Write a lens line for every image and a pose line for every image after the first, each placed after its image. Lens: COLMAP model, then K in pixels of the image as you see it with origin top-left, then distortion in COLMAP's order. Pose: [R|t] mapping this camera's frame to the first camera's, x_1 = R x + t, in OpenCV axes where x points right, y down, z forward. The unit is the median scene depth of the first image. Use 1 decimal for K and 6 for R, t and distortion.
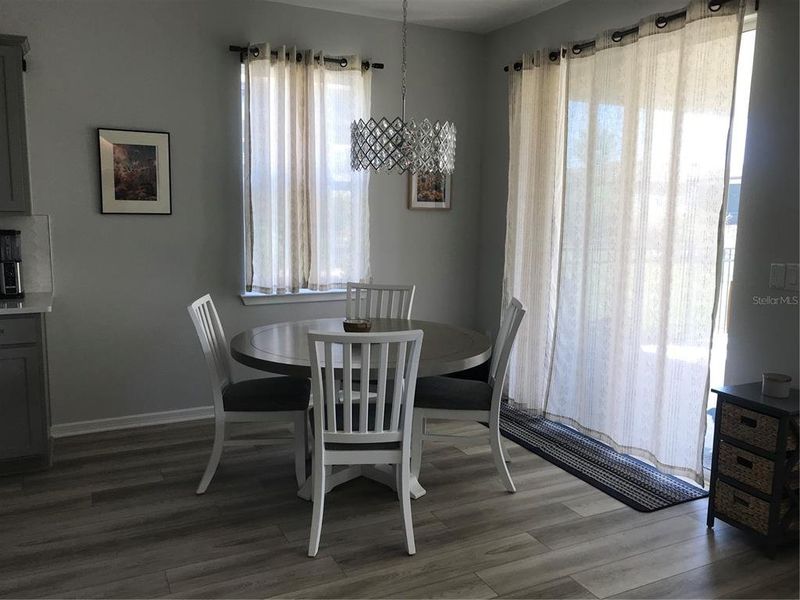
lens RADIAL K [[656.0, 0, 393.5], [0, 656.0, 298.9], [0, 0, 1]] dist [-0.003840, -0.006877]
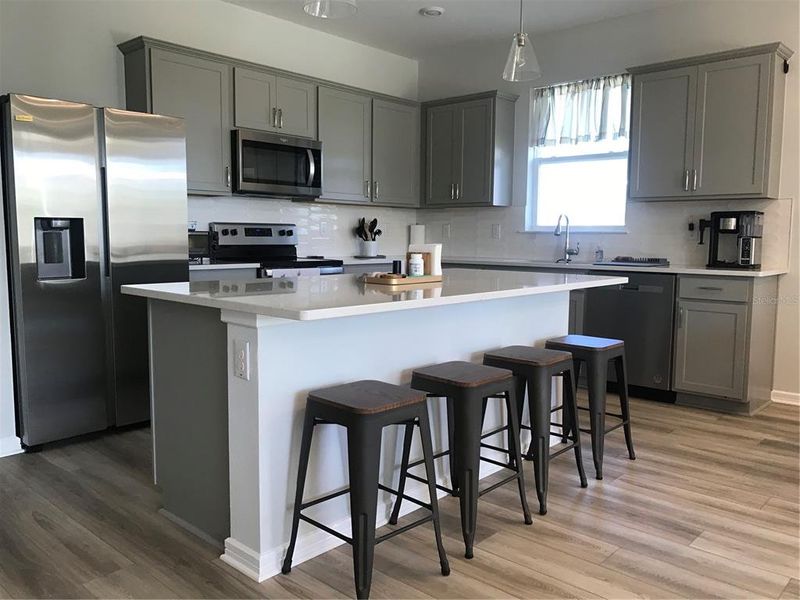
lens RADIAL K [[656.0, 0, 393.5], [0, 656.0, 298.9], [0, 0, 1]] dist [-0.003840, -0.006877]
pose [[0.360957, 0.089159, -0.928311, 0.292222], [-0.128210, 0.990712, 0.045300, 0.081454], [0.923727, 0.102667, 0.369036, -0.018990]]
